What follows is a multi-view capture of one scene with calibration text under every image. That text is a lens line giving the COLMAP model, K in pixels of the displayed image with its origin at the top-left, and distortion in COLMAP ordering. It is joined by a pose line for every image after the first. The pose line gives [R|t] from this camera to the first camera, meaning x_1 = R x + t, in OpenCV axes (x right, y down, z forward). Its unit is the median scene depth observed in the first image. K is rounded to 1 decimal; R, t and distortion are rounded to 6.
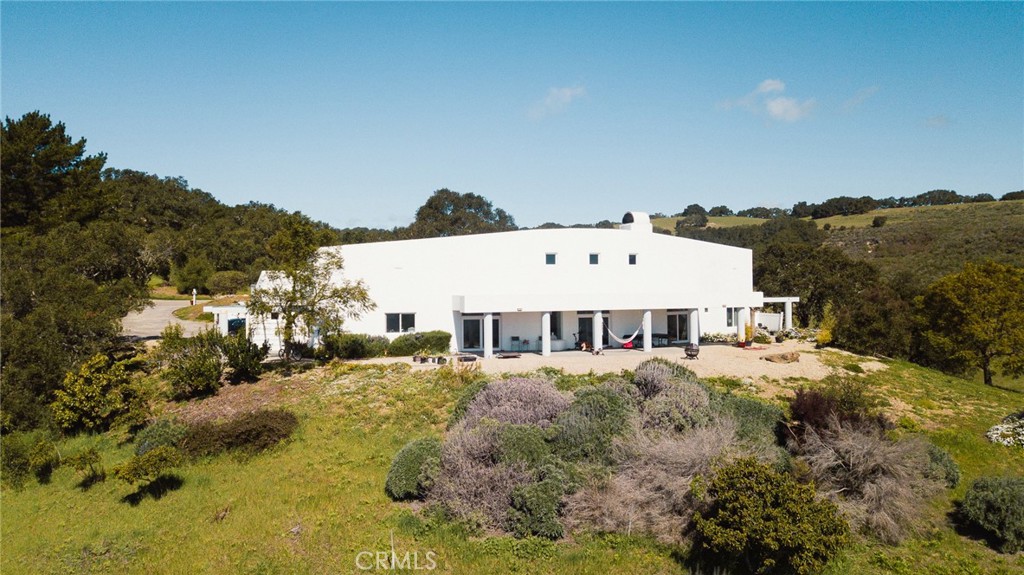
lens RADIAL K [[782.2, 0, 488.7], [0, 782.2, 286.8], [0, 0, 1]] dist [0.018724, -0.011339]
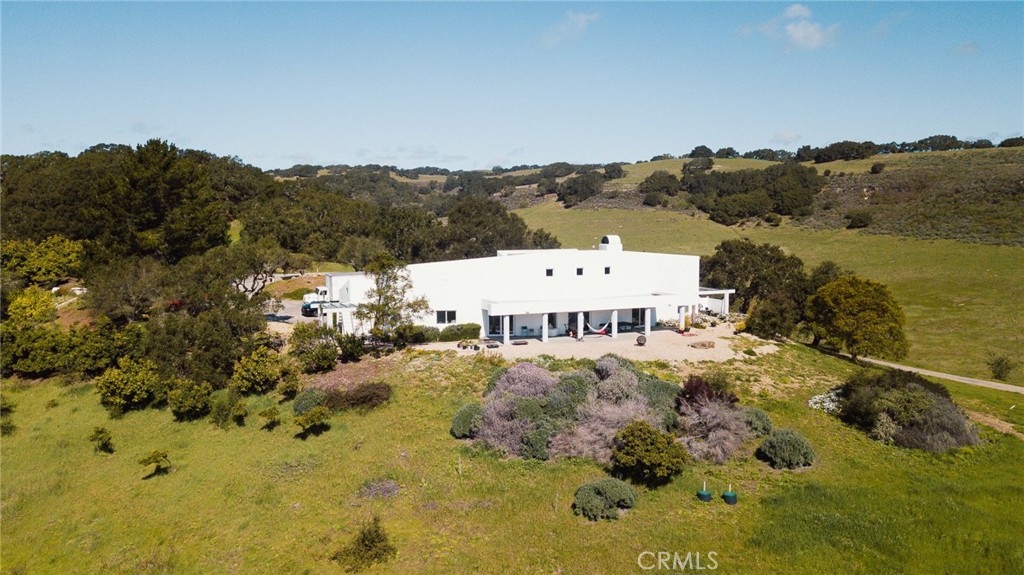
lens RADIAL K [[780.5, 0, 489.3], [0, 780.5, 285.4], [0, 0, 1]] dist [0.031070, -0.032667]
pose [[0.999925, 0.005734, -0.010856, -0.019579], [-0.004789, 0.996357, 0.085143, -0.163116], [0.011305, -0.085085, 0.996310, -0.534014]]
